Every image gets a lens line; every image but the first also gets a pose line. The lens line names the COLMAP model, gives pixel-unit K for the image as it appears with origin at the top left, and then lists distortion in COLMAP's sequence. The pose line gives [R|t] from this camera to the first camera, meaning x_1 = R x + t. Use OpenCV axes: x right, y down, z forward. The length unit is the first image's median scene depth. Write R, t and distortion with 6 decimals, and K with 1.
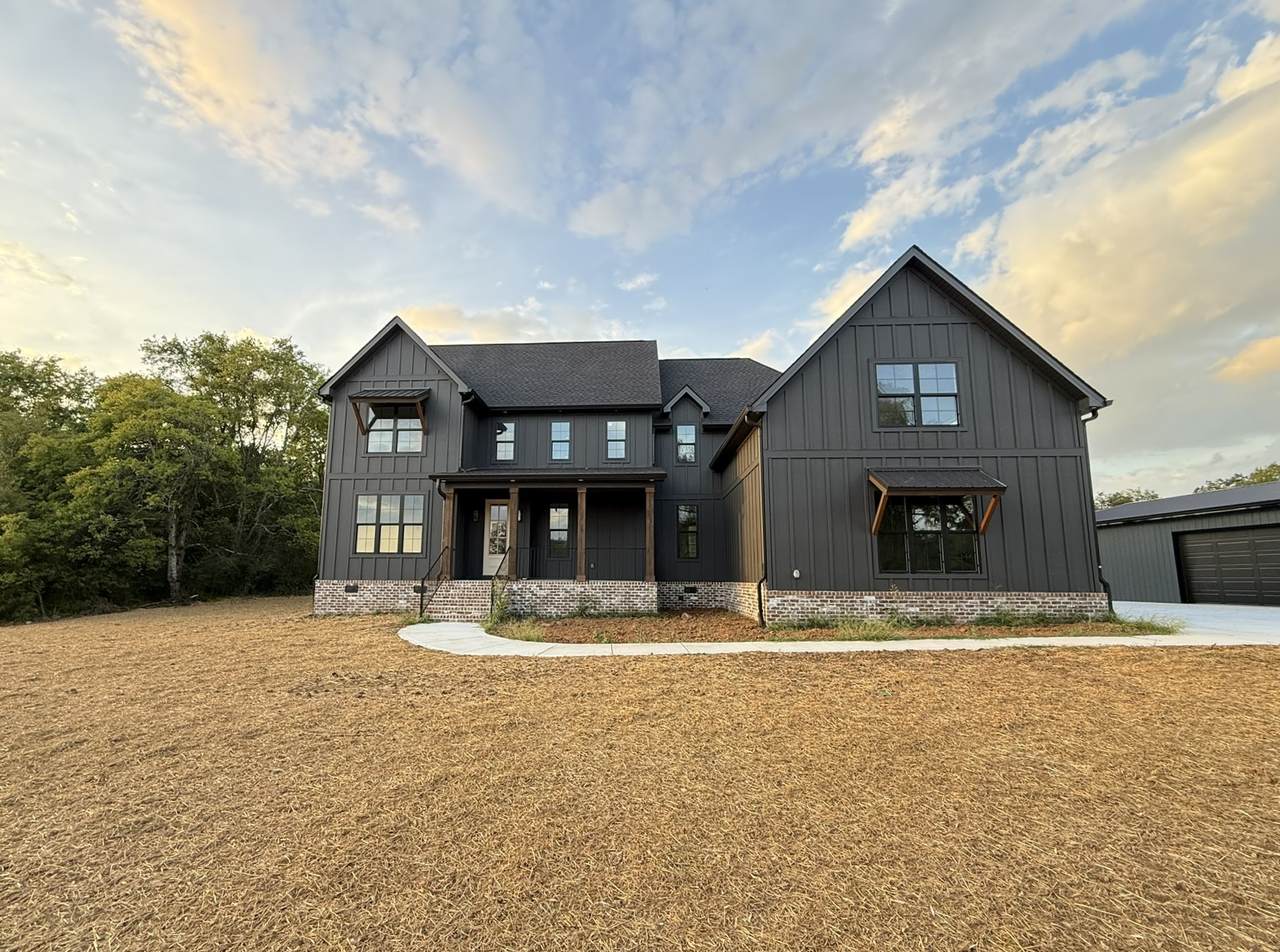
lens RADIAL K [[554.7, 0, 640.0], [0, 554.7, 476.0], [0, 0, 1]] dist [-0.002995, -0.000152]
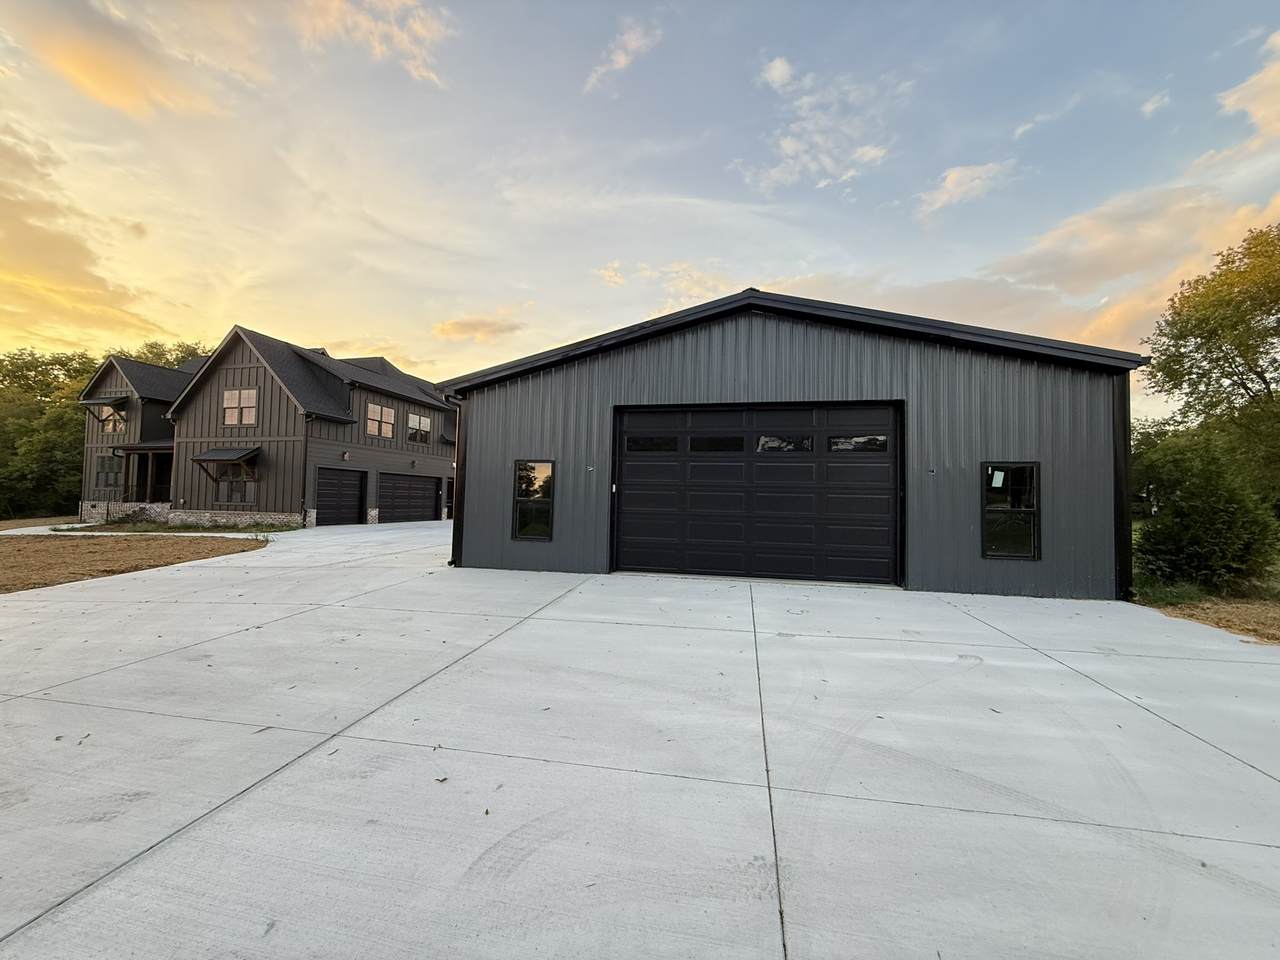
lens RADIAL K [[511.2, 0, 668.1], [0, 511.2, 478.9], [0, 0, 1]] dist [-0.000490, -0.000099]
pose [[0.986276, 0.014103, -0.164500, 1.662095], [0.003303, 0.994461, 0.105058, -0.061570], [0.165070, -0.104159, 0.980766, -0.351798]]
